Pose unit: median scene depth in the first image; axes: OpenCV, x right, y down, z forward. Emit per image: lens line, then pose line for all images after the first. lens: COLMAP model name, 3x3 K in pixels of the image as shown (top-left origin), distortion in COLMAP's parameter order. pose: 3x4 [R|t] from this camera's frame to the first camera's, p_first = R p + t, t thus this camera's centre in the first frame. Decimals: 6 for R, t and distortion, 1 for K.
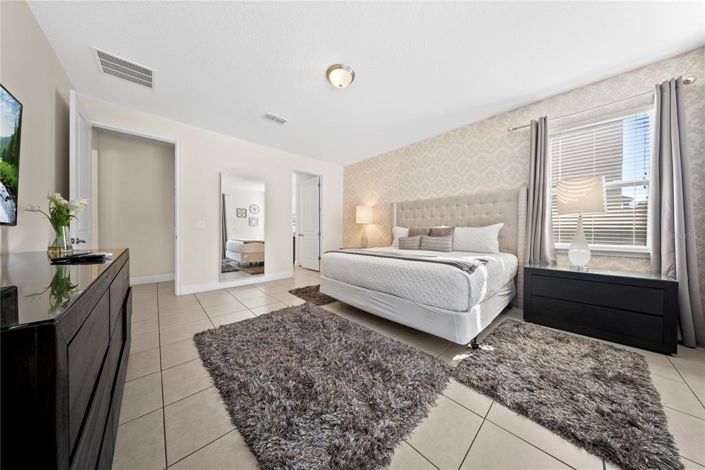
lens RADIAL K [[215.1, 0, 352.5], [0, 215.1, 235.0], [0, 0, 1]] dist [0.000104, -0.000003]
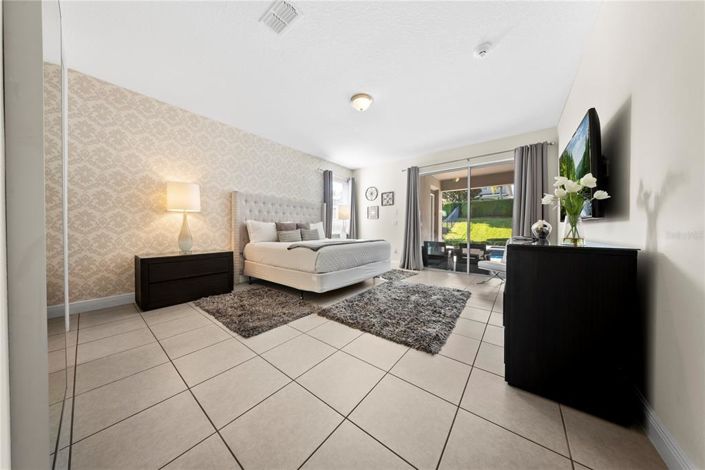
lens RADIAL K [[207.6, 0, 352.5], [0, 207.6, 235.0], [0, 0, 1]] dist [-0.000386, -0.000015]
pose [[-0.137203, -0.021978, 0.990299, -0.906494], [0.011561, 0.999650, 0.023787, 0.011108], [-0.990475, 0.014712, -0.136901, 0.884381]]
